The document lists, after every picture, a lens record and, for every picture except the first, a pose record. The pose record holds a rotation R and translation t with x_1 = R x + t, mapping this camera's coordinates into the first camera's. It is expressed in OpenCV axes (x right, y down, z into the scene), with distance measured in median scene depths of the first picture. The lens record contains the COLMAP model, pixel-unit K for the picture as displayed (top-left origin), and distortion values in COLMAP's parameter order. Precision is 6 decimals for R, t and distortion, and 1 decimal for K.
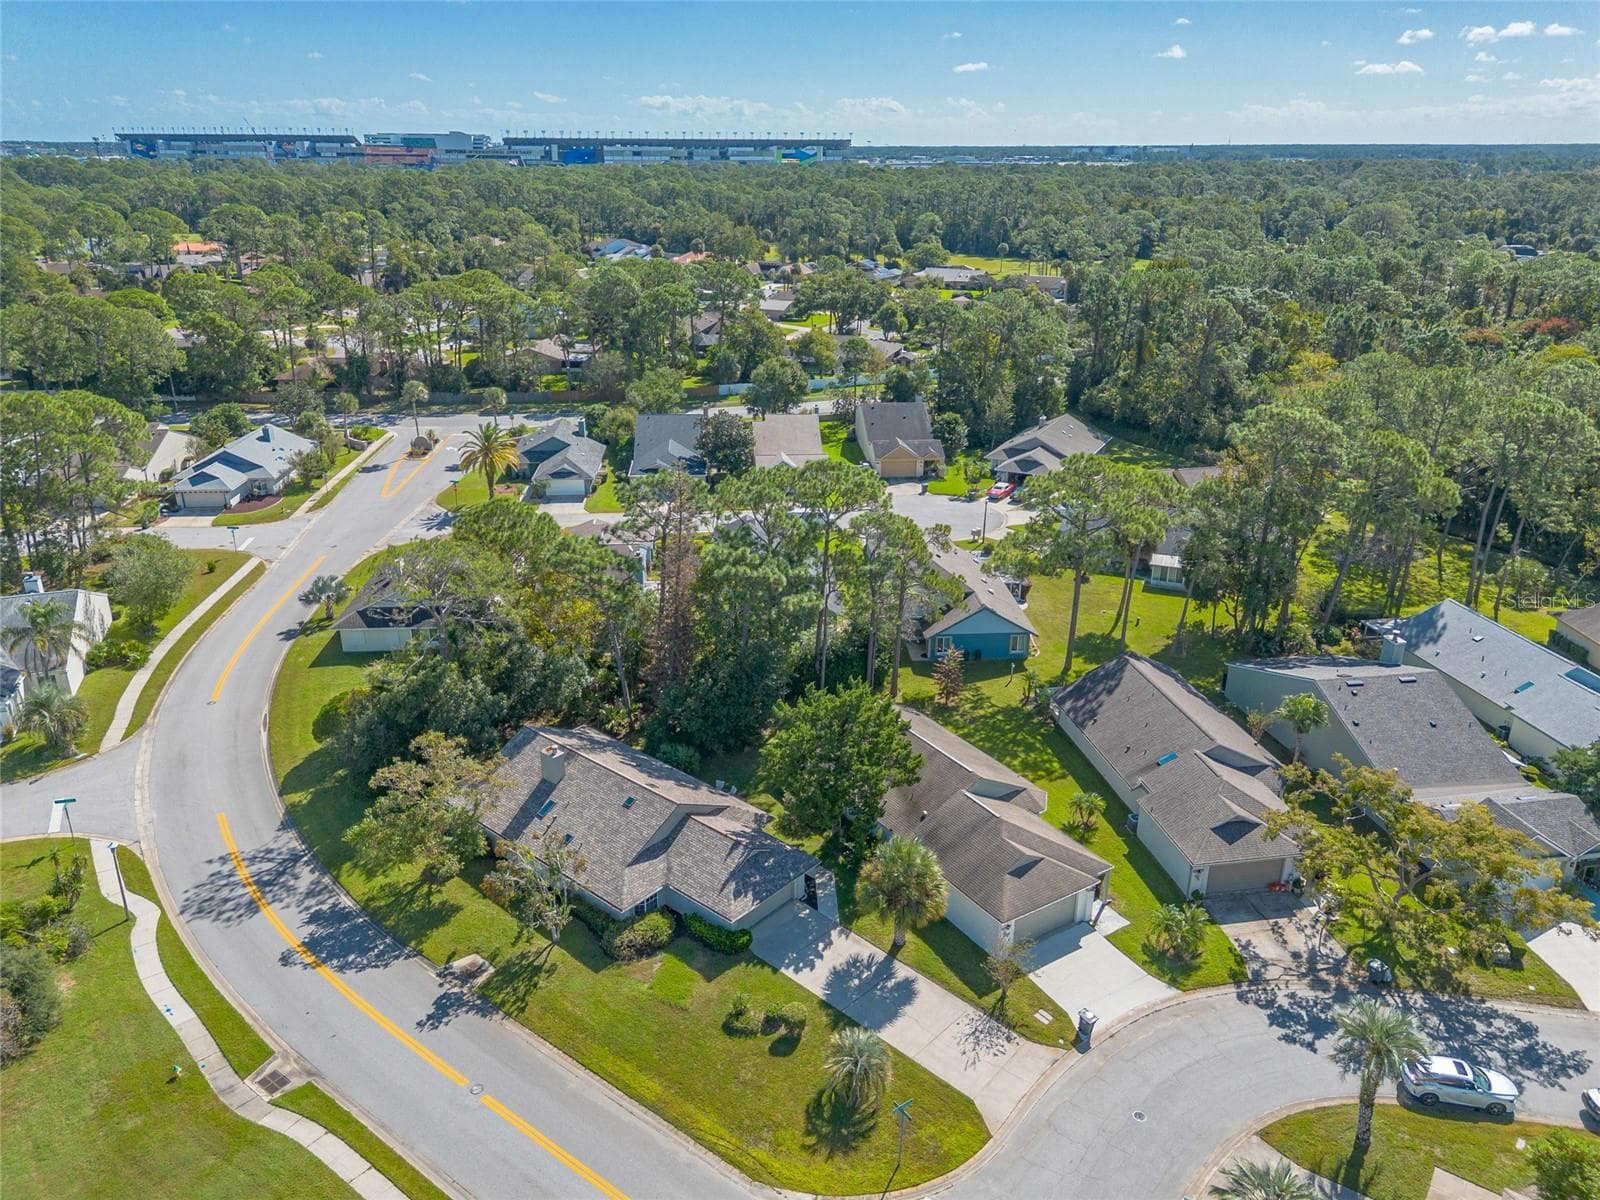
lens RADIAL K [[1148.0, 0, 800.0], [0, 1148.0, 600.0], [0, 0, 1]] dist [0.085508, -0.088964]
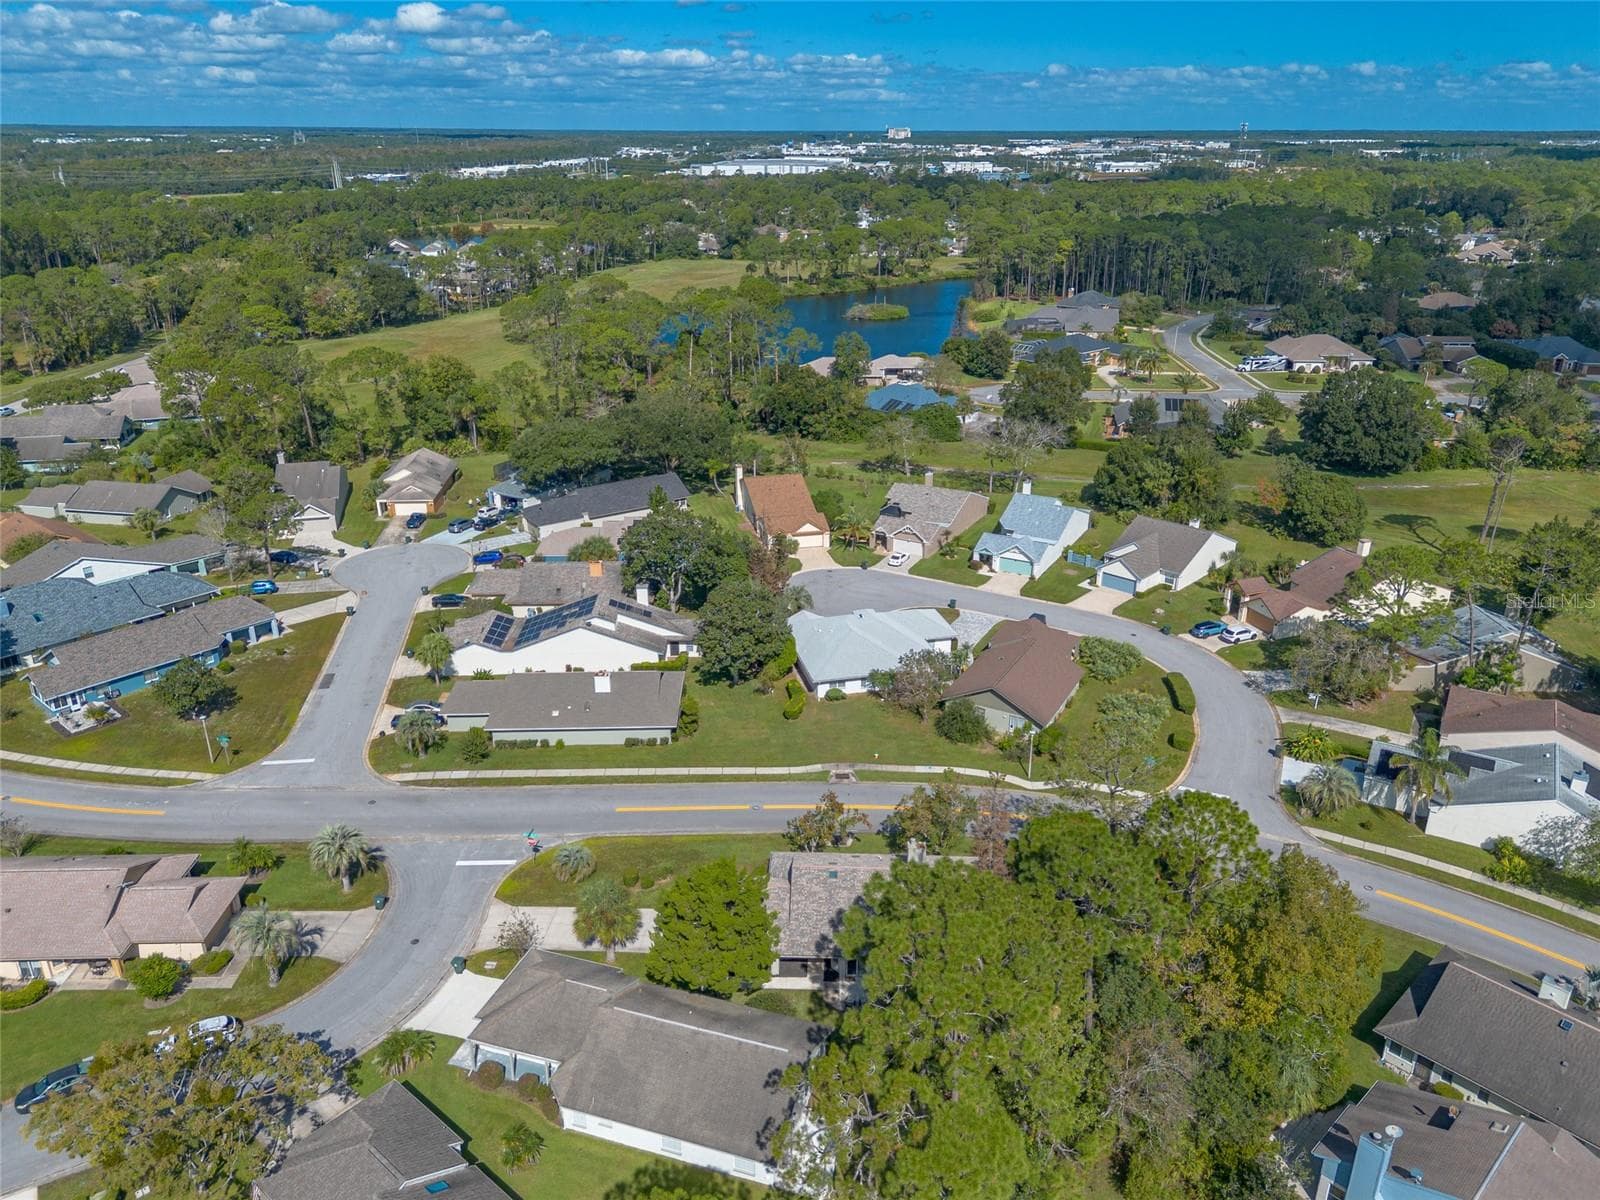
lens RADIAL K [[1124.5, 0, 798.5], [0, 1124.5, 621.5], [0, 0, 1]] dist [0.079038, -0.068940]
pose [[-0.773038, 0.251503, -0.582373, 0.553924], [-0.235737, 0.738410, 0.631806, -0.820387], [0.588931, 0.625697, -0.511531, 1.480379]]
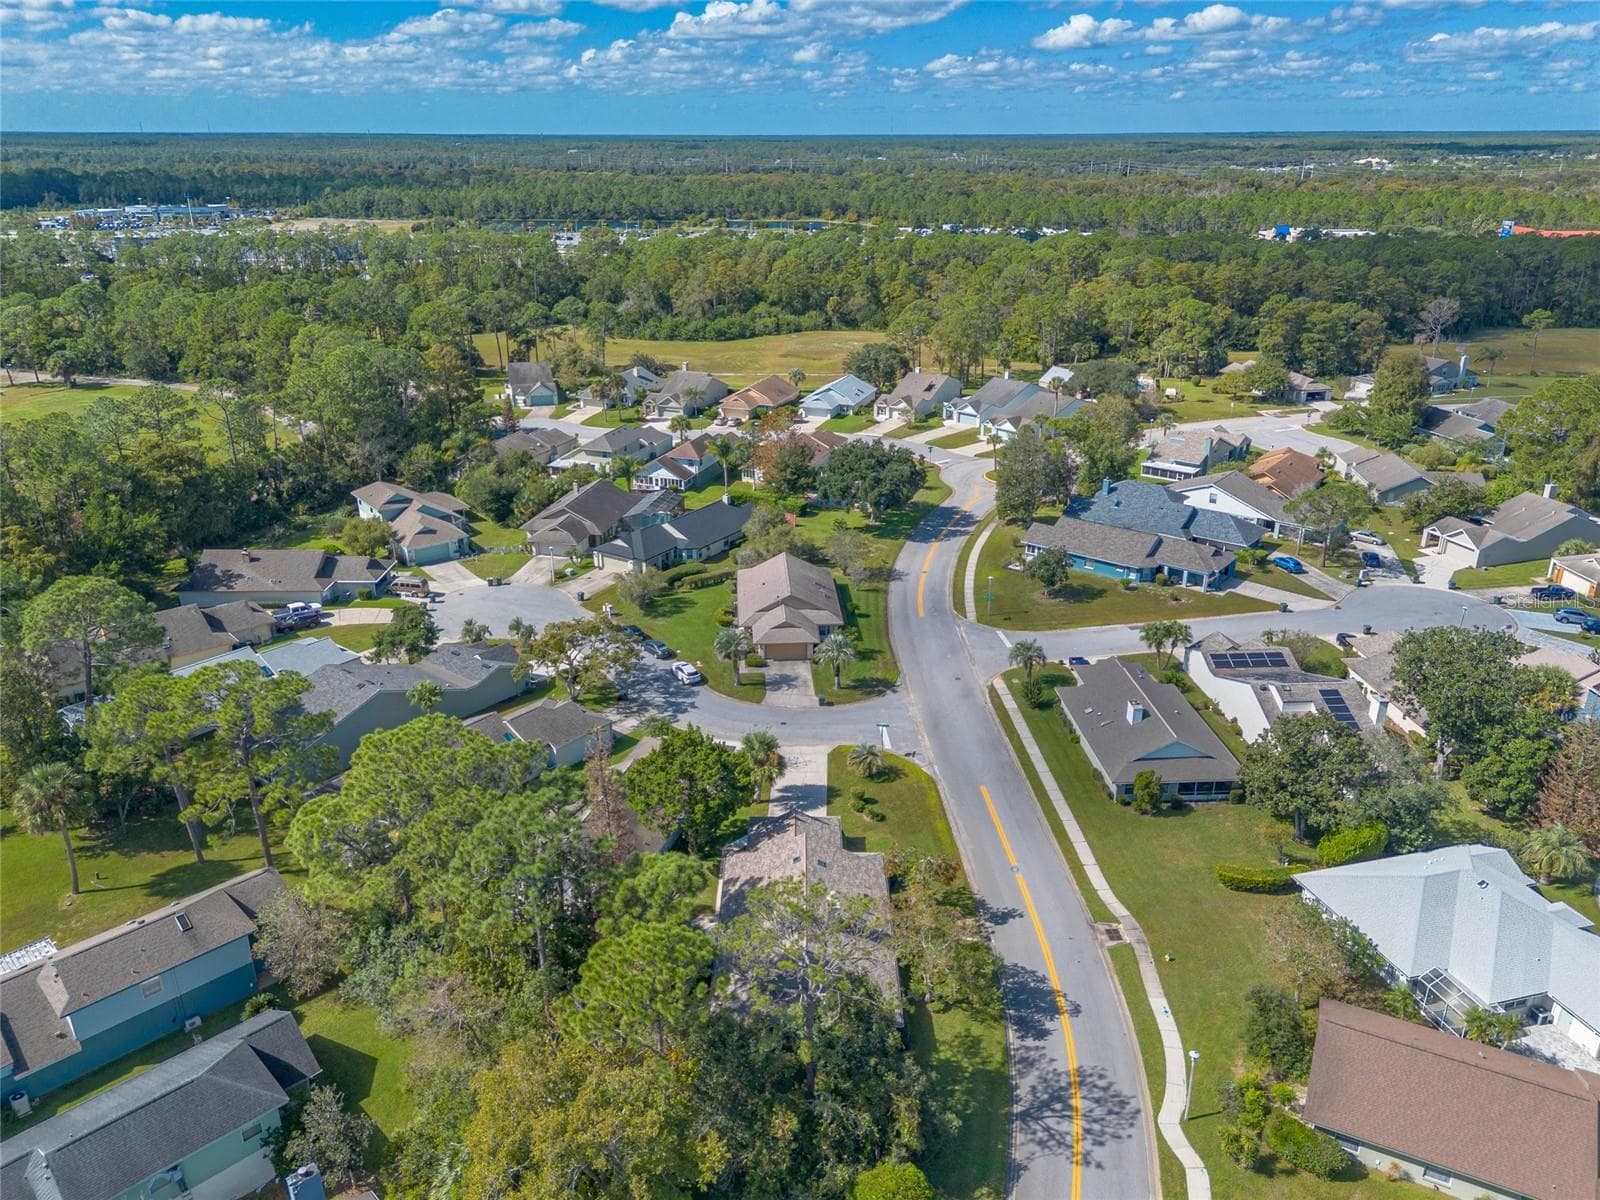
lens RADIAL K [[1161.4, 0, 800.0], [0, 1161.4, 600.0], [0, 0, 1]] dist [0.103553, -0.101756]
pose [[-0.659628, -0.281570, 0.696857, -0.950718], [0.276579, 0.771177, 0.573402, -0.786695], [-0.698853, 0.570968, -0.430813, 1.427274]]
